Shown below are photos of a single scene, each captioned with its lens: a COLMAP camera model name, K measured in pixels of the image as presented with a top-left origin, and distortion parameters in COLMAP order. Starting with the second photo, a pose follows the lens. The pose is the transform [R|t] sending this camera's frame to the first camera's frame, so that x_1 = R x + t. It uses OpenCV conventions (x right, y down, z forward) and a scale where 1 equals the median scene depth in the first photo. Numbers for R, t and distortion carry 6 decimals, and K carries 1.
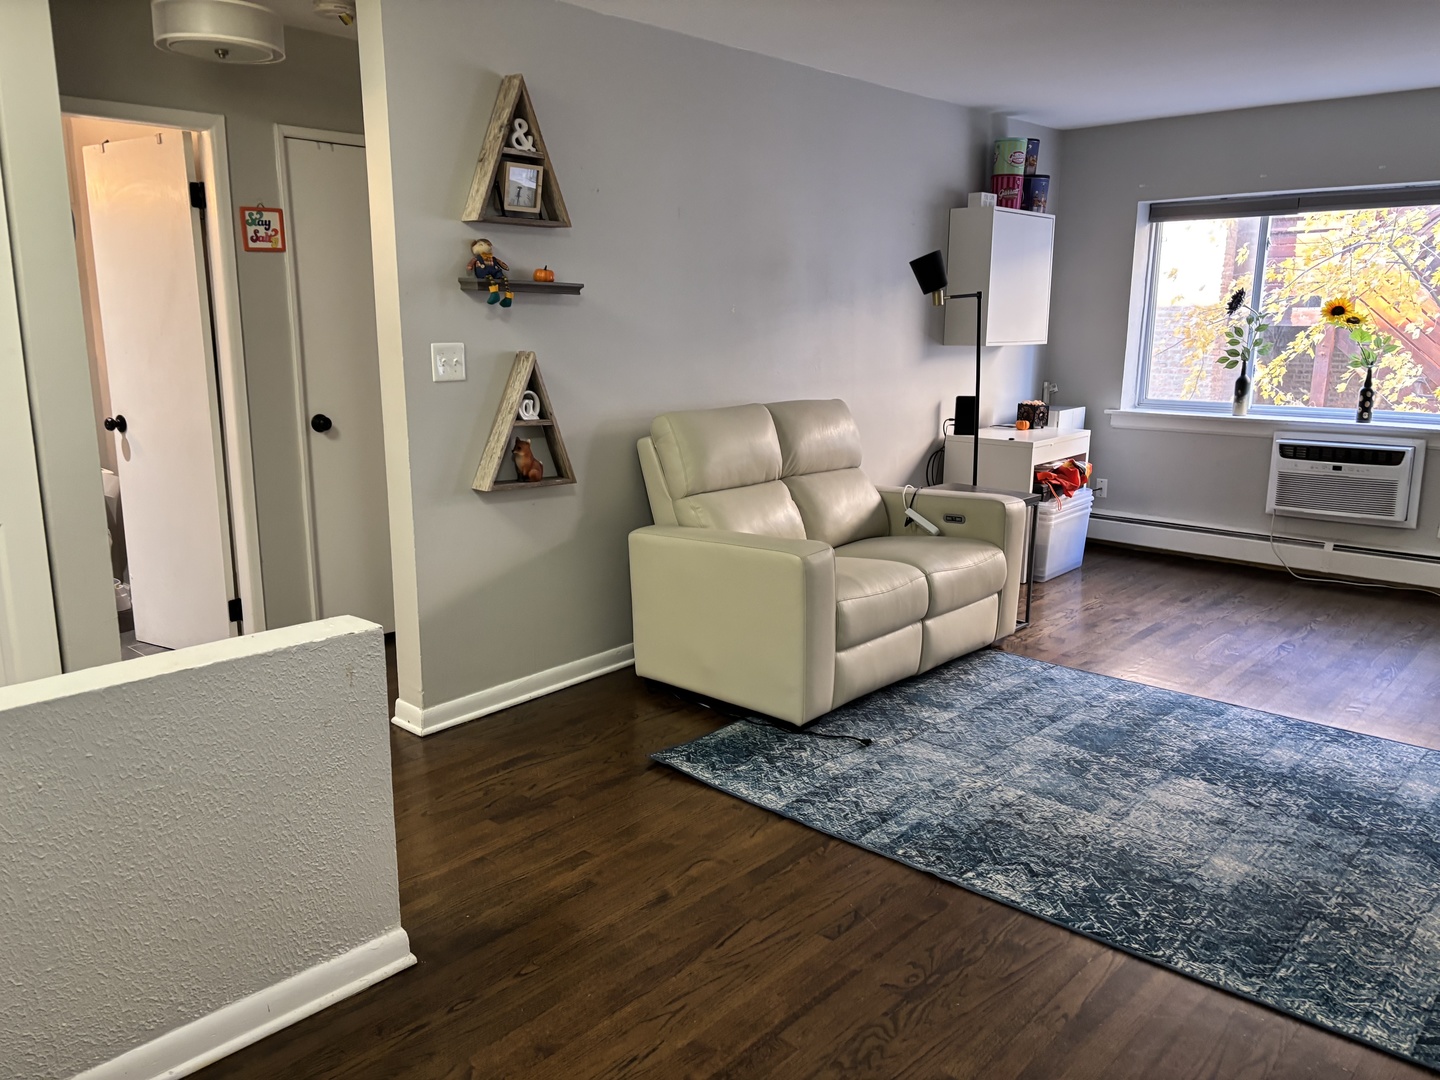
lens RADIAL K [[1096.0, 0, 721.1], [0, 1096.0, 536.9], [0, 0, 1]] dist [0.055038, -0.058170]
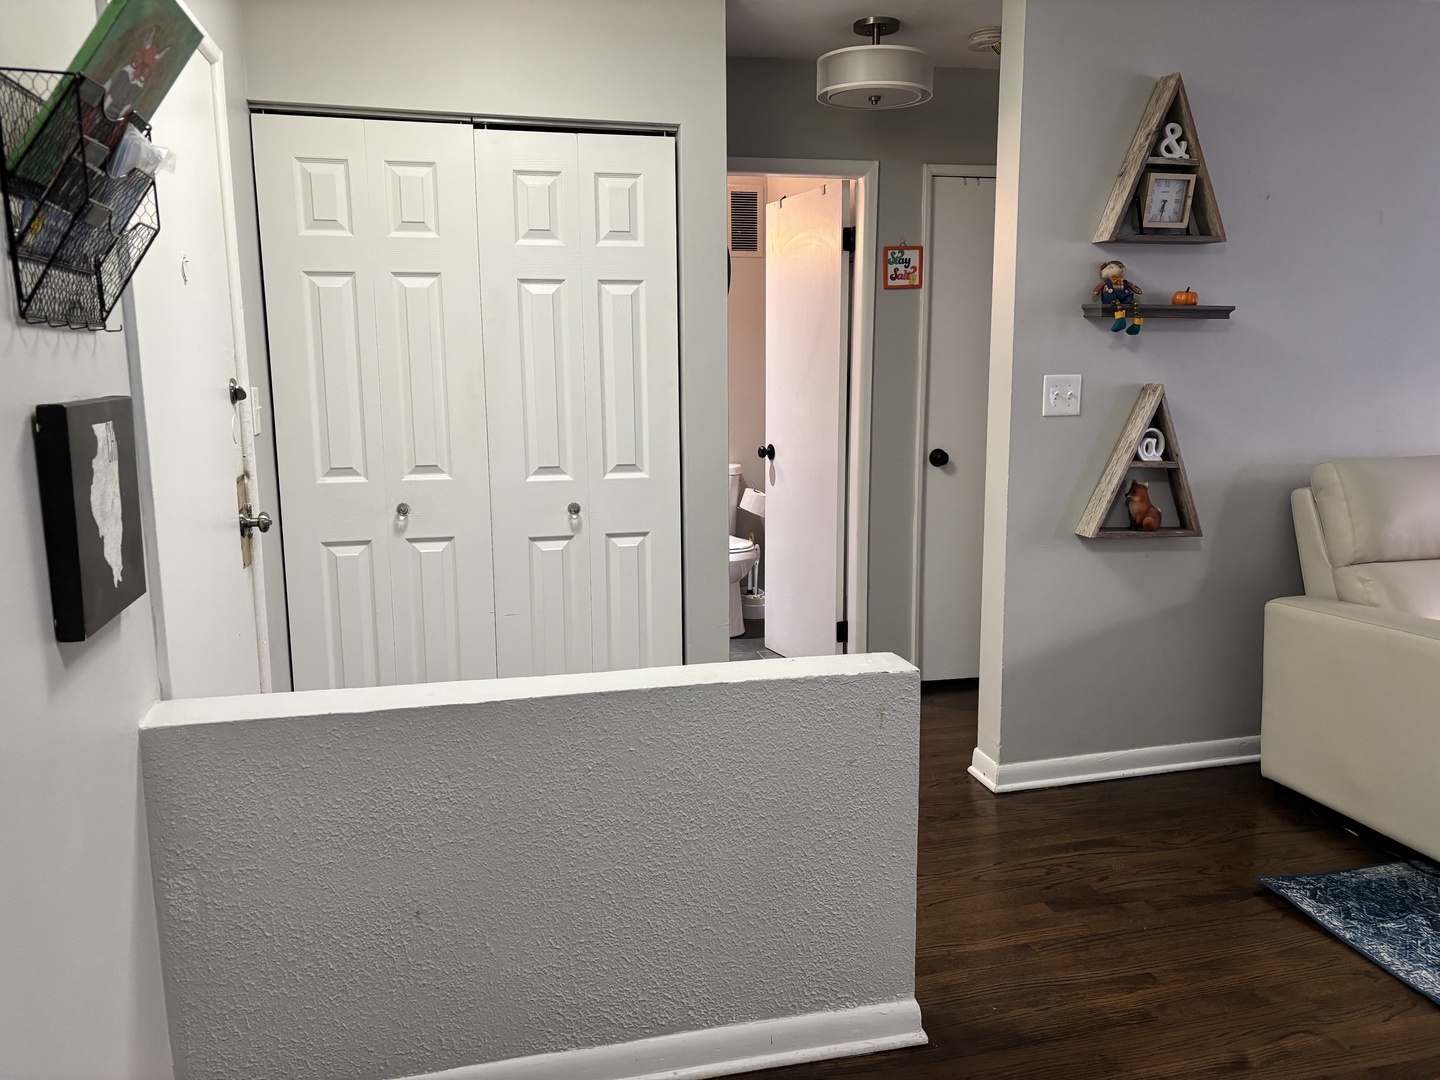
lens RADIAL K [[1096.0, 0, 723.6], [0, 1096.0, 536.9], [0, 0, 1]] dist [0.055038, -0.058170]
pose [[0.828287, 0.080424, -0.554502, 0.039526], [-0.102256, 0.994722, -0.008472, -0.003743], [0.550894, 0.063719, 0.832139, 0.082002]]
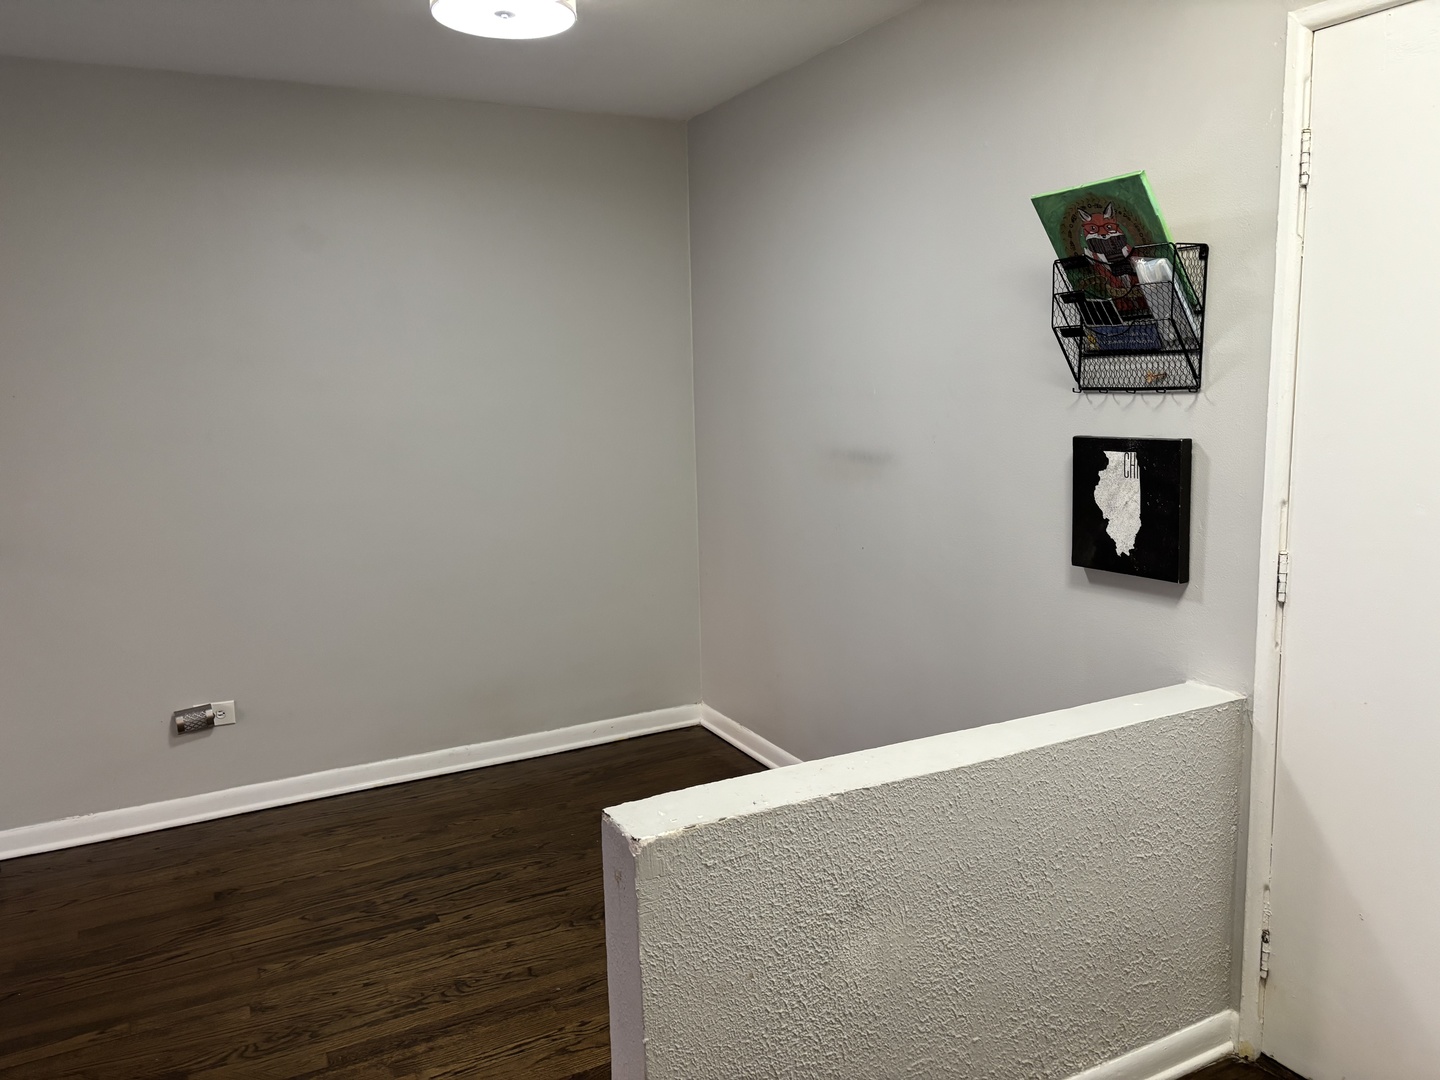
lens RADIAL K [[1096.0, 0, 717.7], [0, 1096.0, 539.4], [0, 0, 1]] dist [0.055038, -0.058170]
pose [[-0.933739, -0.034936, 0.356246, -0.412992], [0.085545, 0.944609, 0.316854, -0.212570], [-0.347583, 0.326334, -0.879029, 1.004139]]
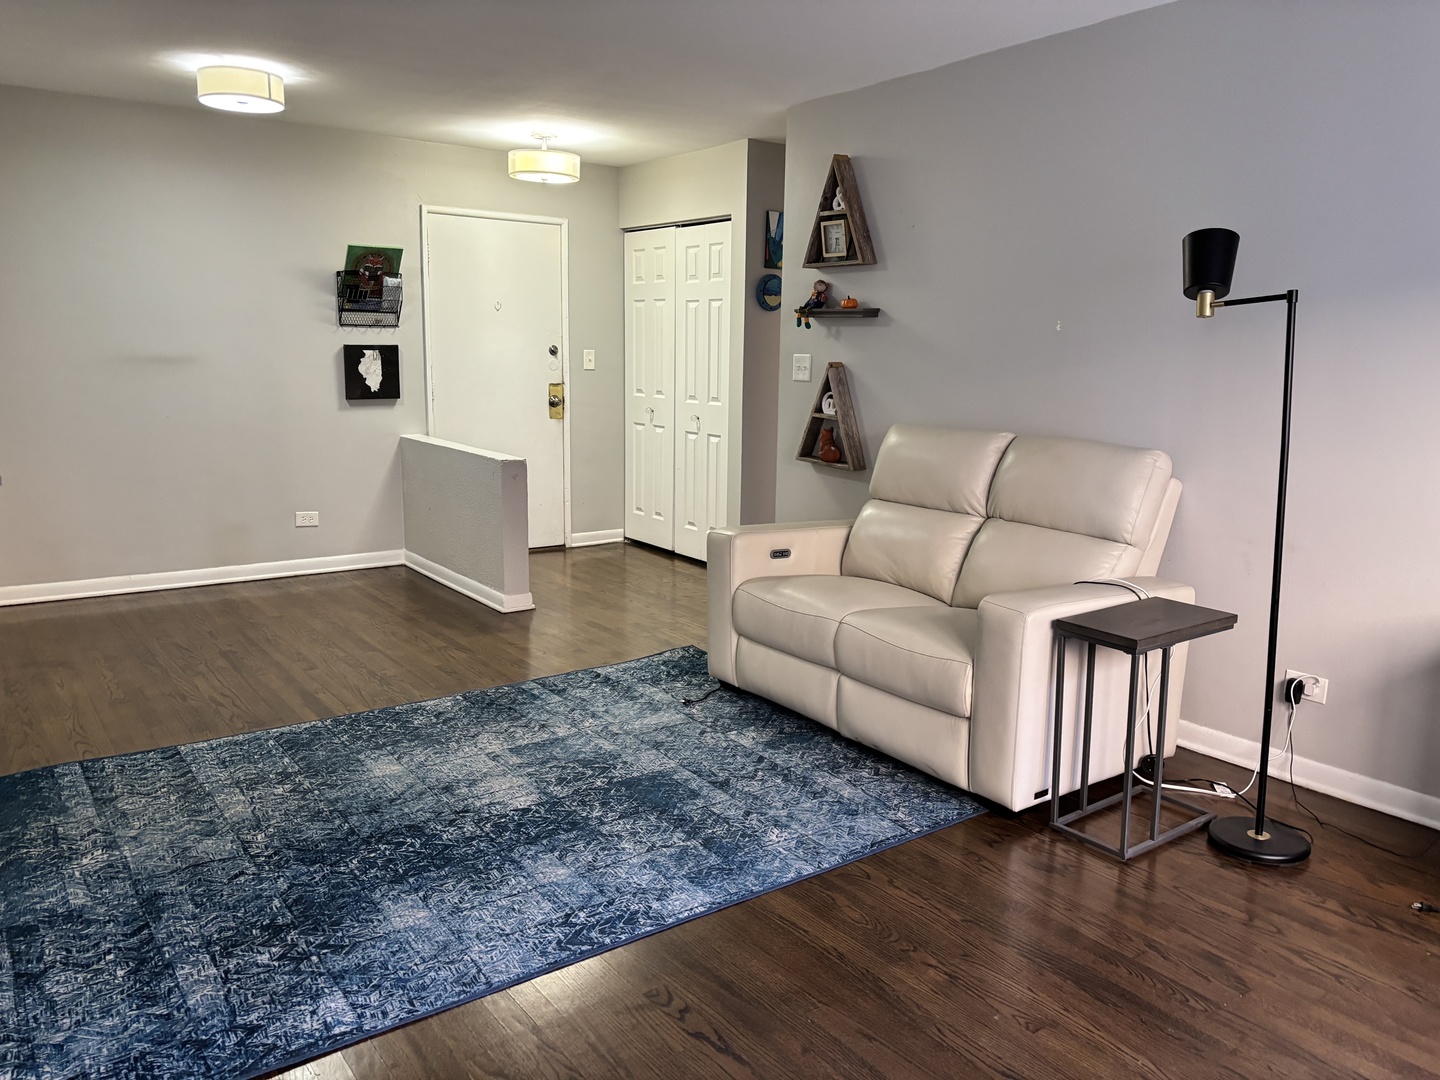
lens RADIAL K [[1096.0, 0, 724.8], [0, 1096.0, 570.4], [0, 0, 1]] dist [0.055038, -0.058170]
pose [[-0.211089, 0.193633, -0.958096, 1.210977], [-0.208807, 0.948624, 0.237723, -0.227722], [0.954904, 0.250237, -0.159812, 1.199482]]
